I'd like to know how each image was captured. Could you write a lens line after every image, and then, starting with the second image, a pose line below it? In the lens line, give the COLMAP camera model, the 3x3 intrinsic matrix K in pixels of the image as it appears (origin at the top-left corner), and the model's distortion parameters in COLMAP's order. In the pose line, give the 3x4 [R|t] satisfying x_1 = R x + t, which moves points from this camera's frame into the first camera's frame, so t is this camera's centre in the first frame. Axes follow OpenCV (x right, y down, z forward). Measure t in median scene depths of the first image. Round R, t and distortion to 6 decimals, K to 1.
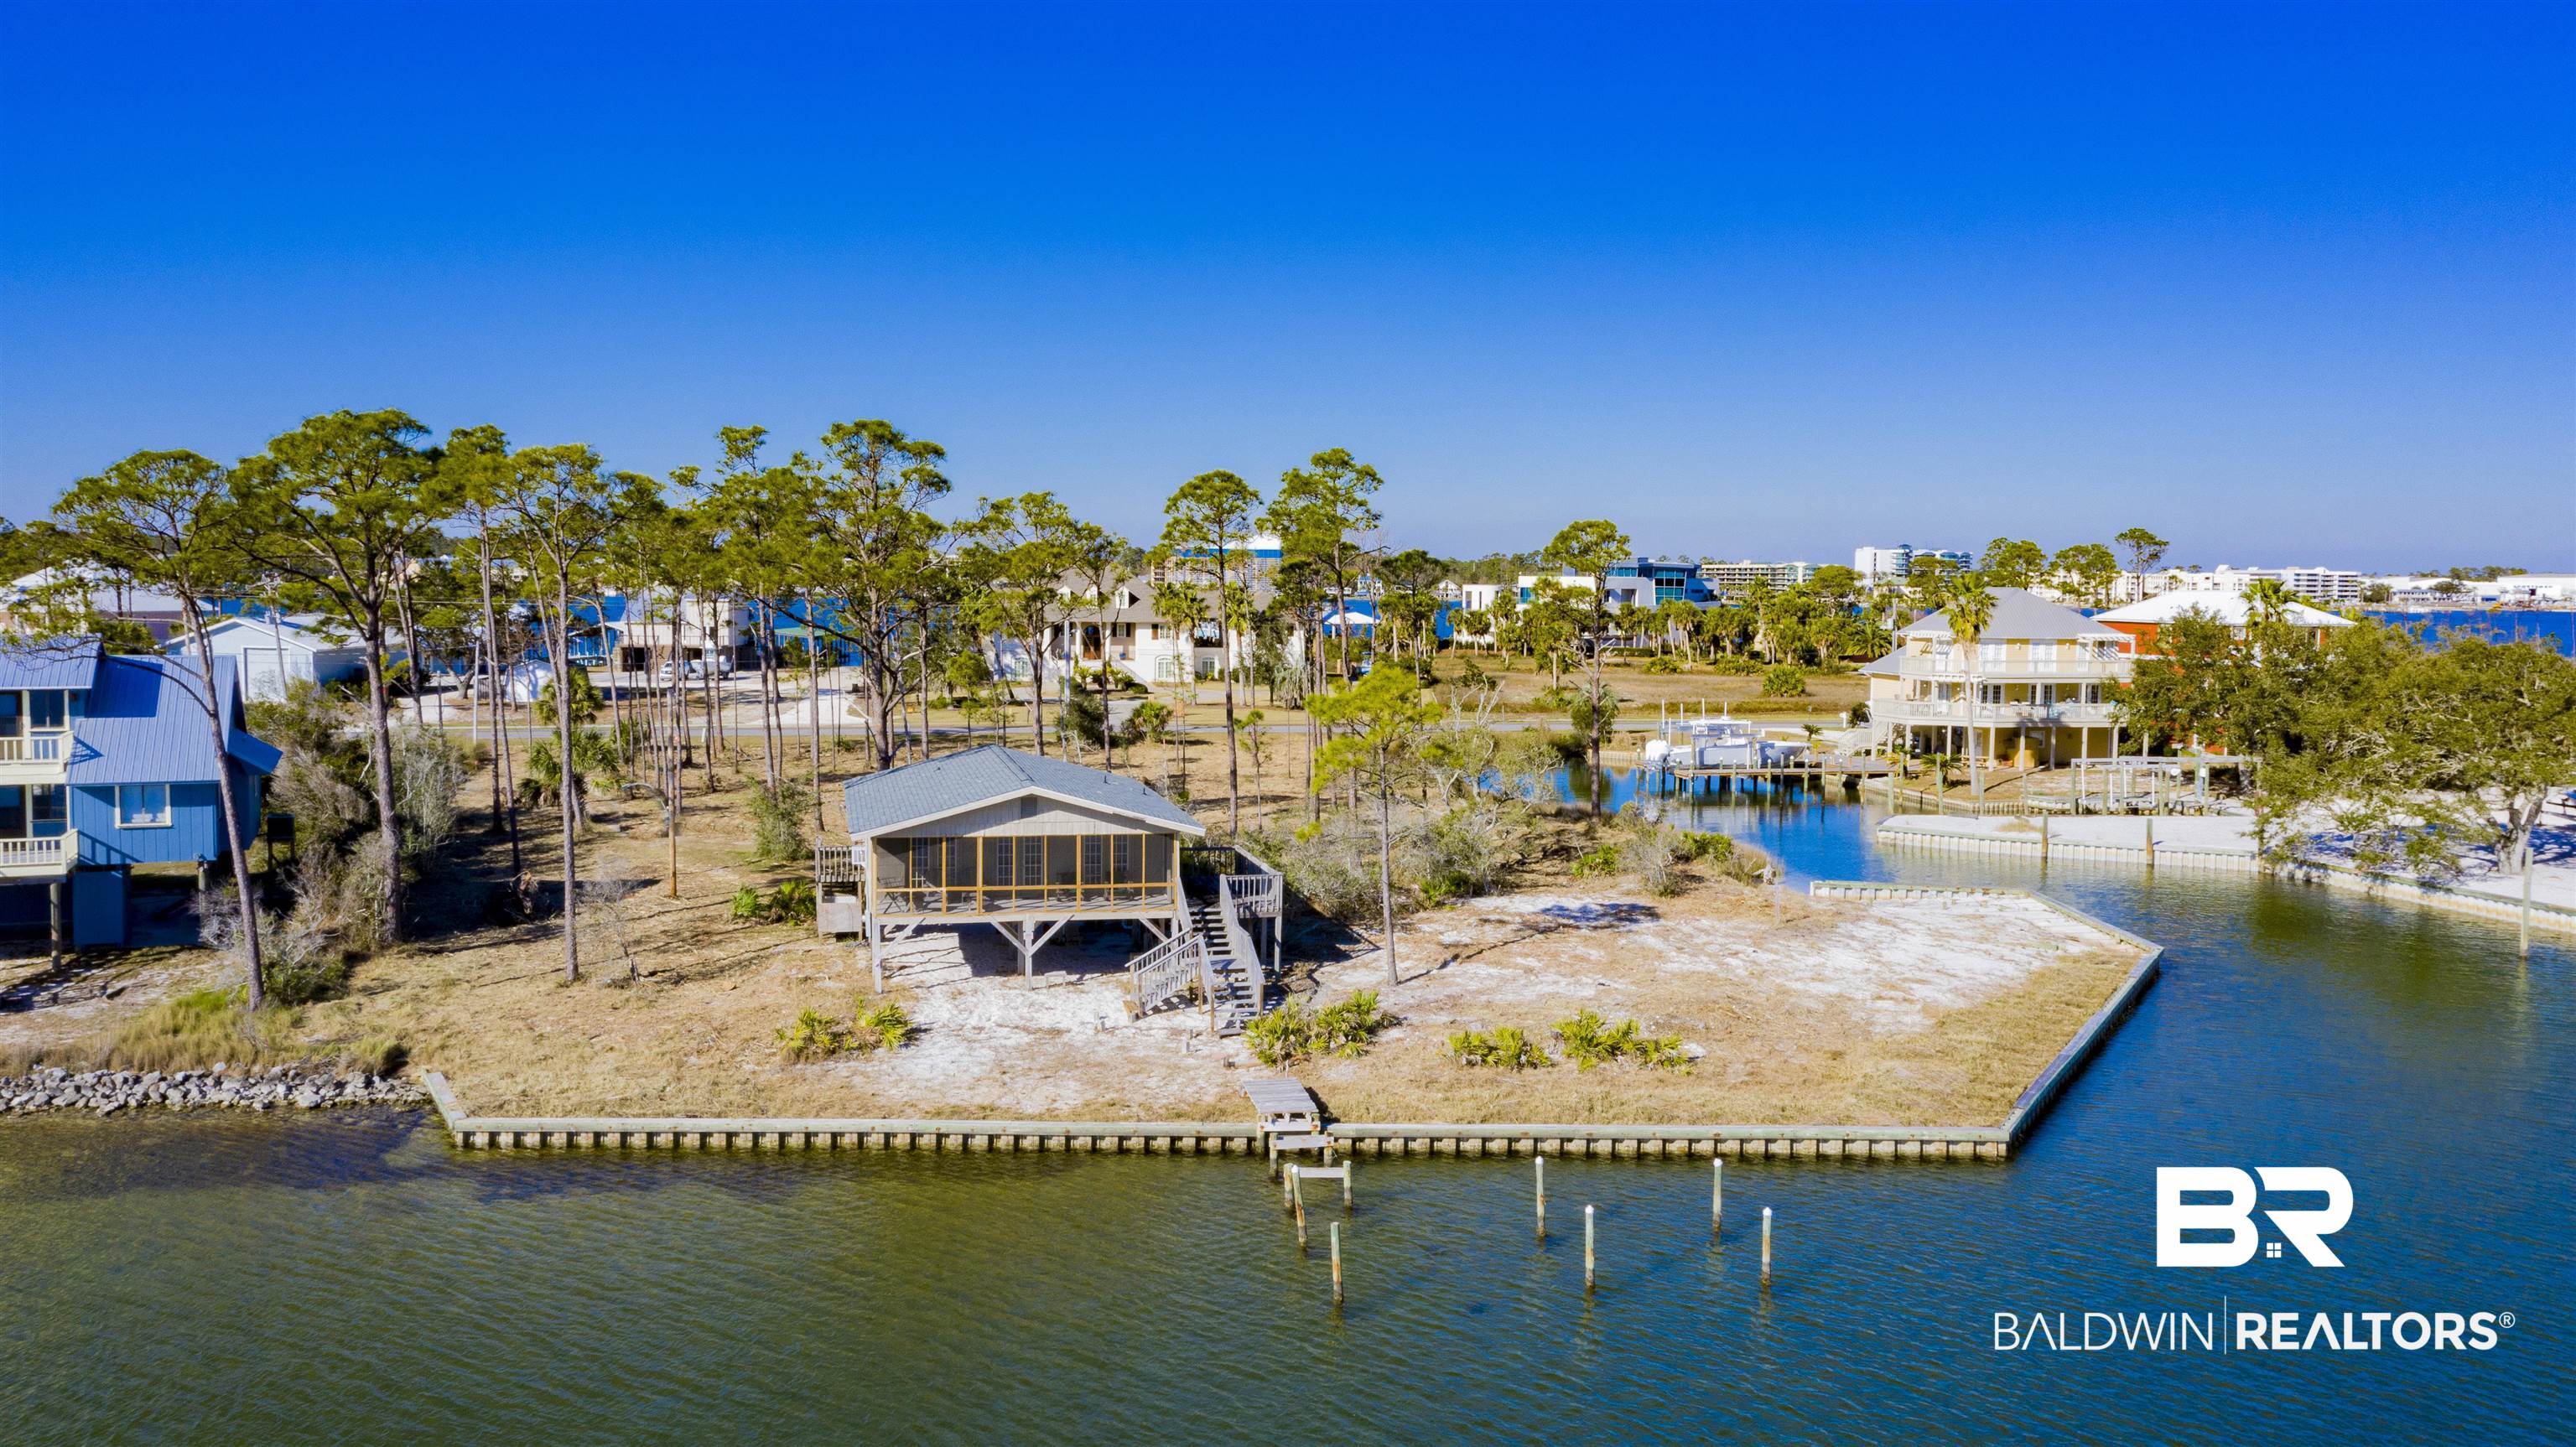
lens RADIAL K [[2055.6, 0, 1295.2], [0, 2055.6, 727.5], [0, 0, 1]] dist [-0.007647, 0.072142]
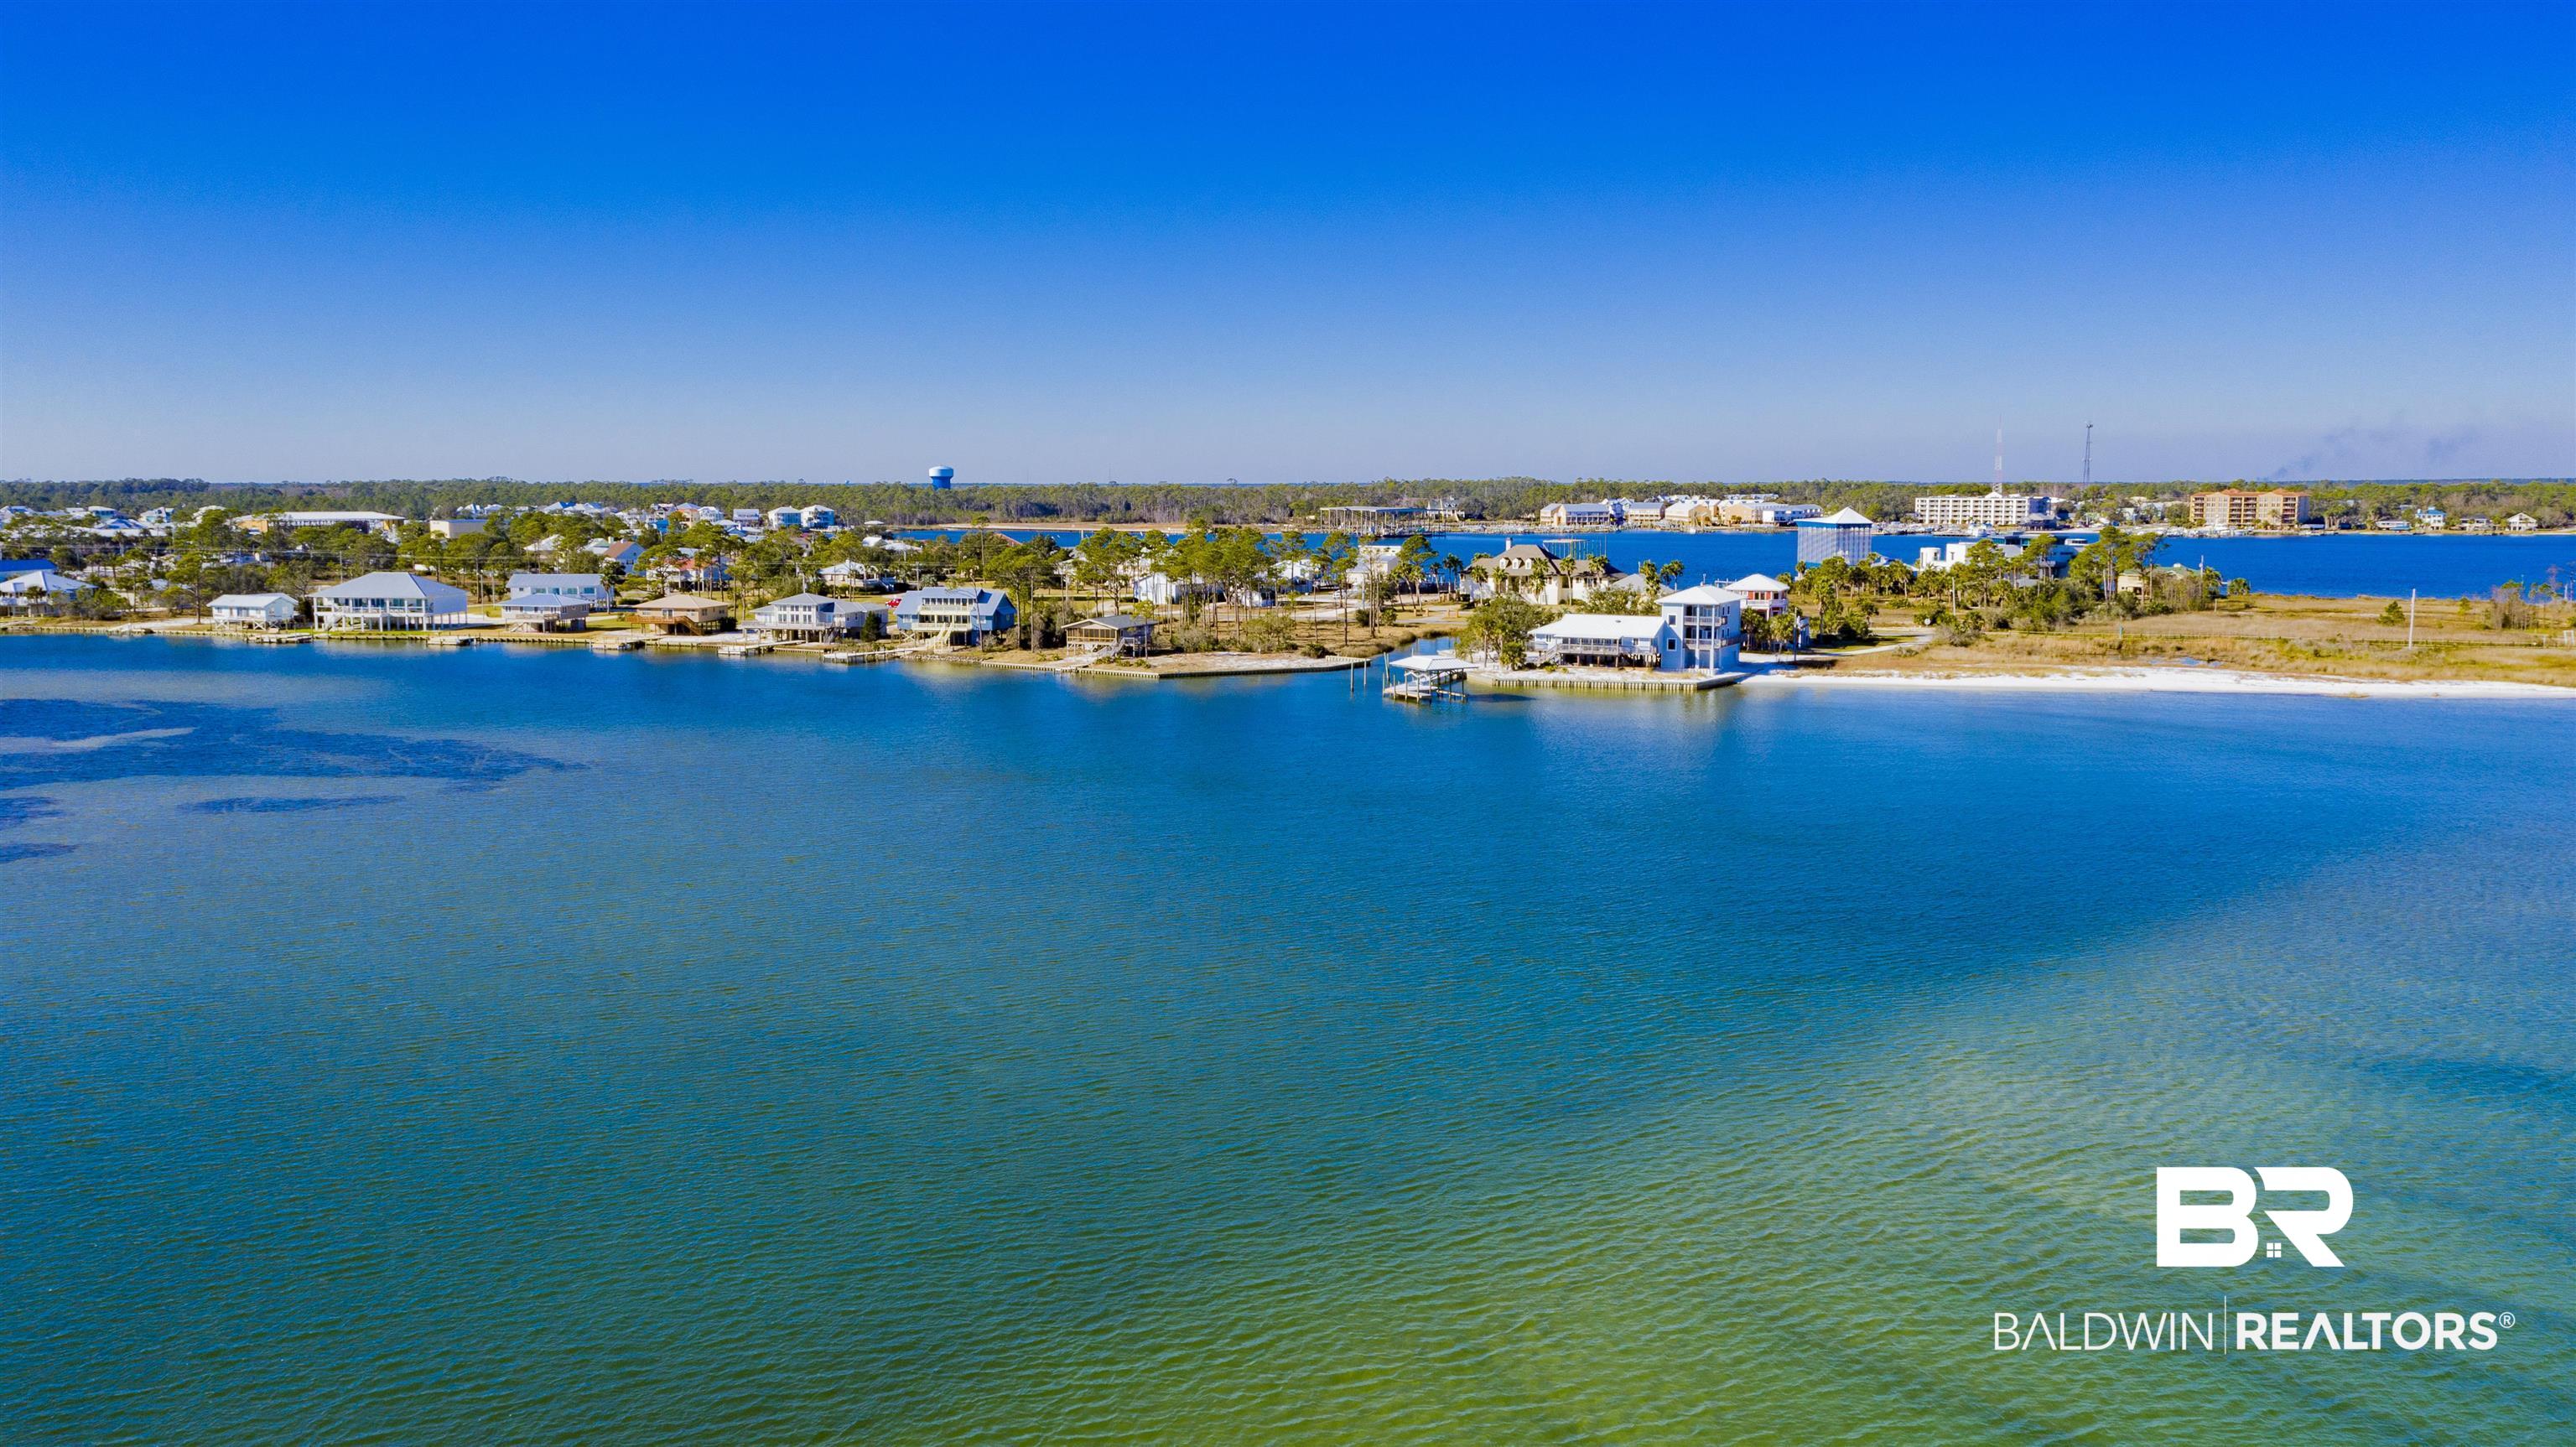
lens RADIAL K [[2041.5, 0, 1308.0], [0, 2041.5, 724.1], [0, 0, 1]] dist [-0.016398, 0.097204]
pose [[0.814308, 0.056041, -0.577721, 3.352955], [-0.033528, 0.998208, 0.049570, 0.017542], [0.579464, -0.020995, 0.814728, -2.971965]]
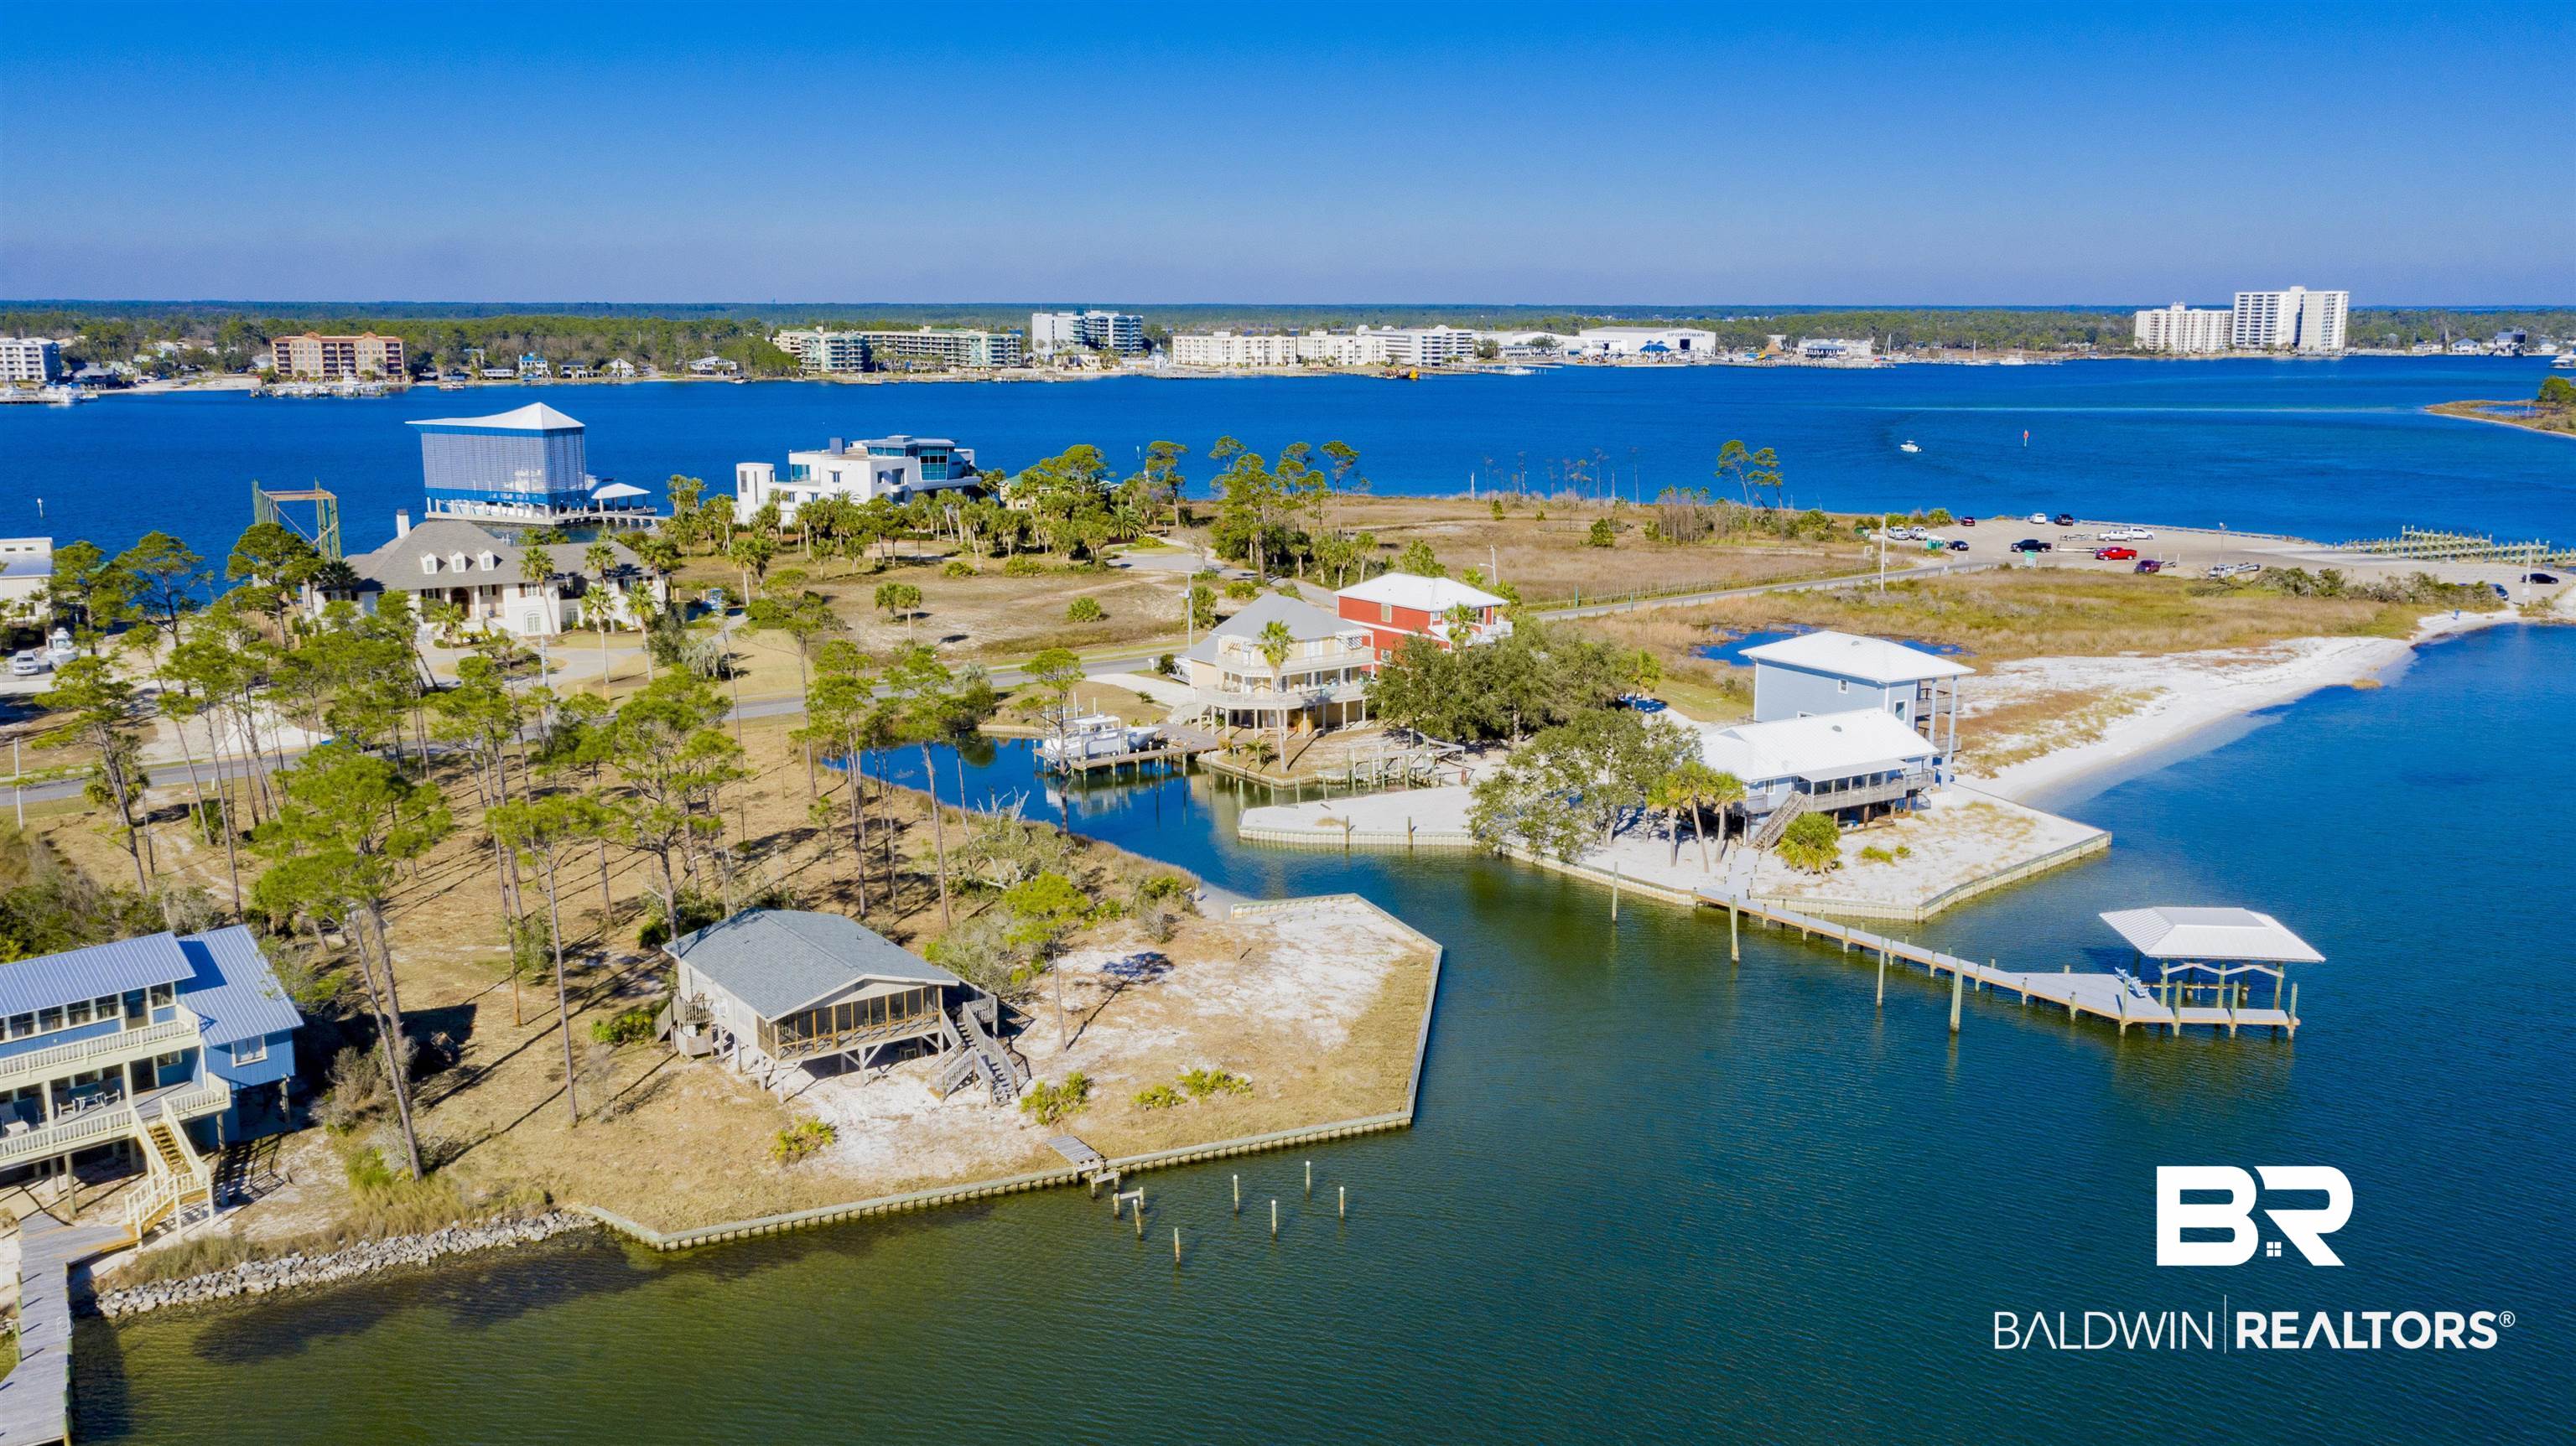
lens RADIAL K [[2128.5, 0, 1295.8], [0, 2128.5, 725.1], [0, 0, 1]] dist [-0.008812, 0.076210]
pose [[0.922494, -0.085760, 0.376365, -0.424367], [0.039069, 0.990745, 0.129995, -0.374443], [-0.384030, -0.105216, 0.917306, -0.707748]]
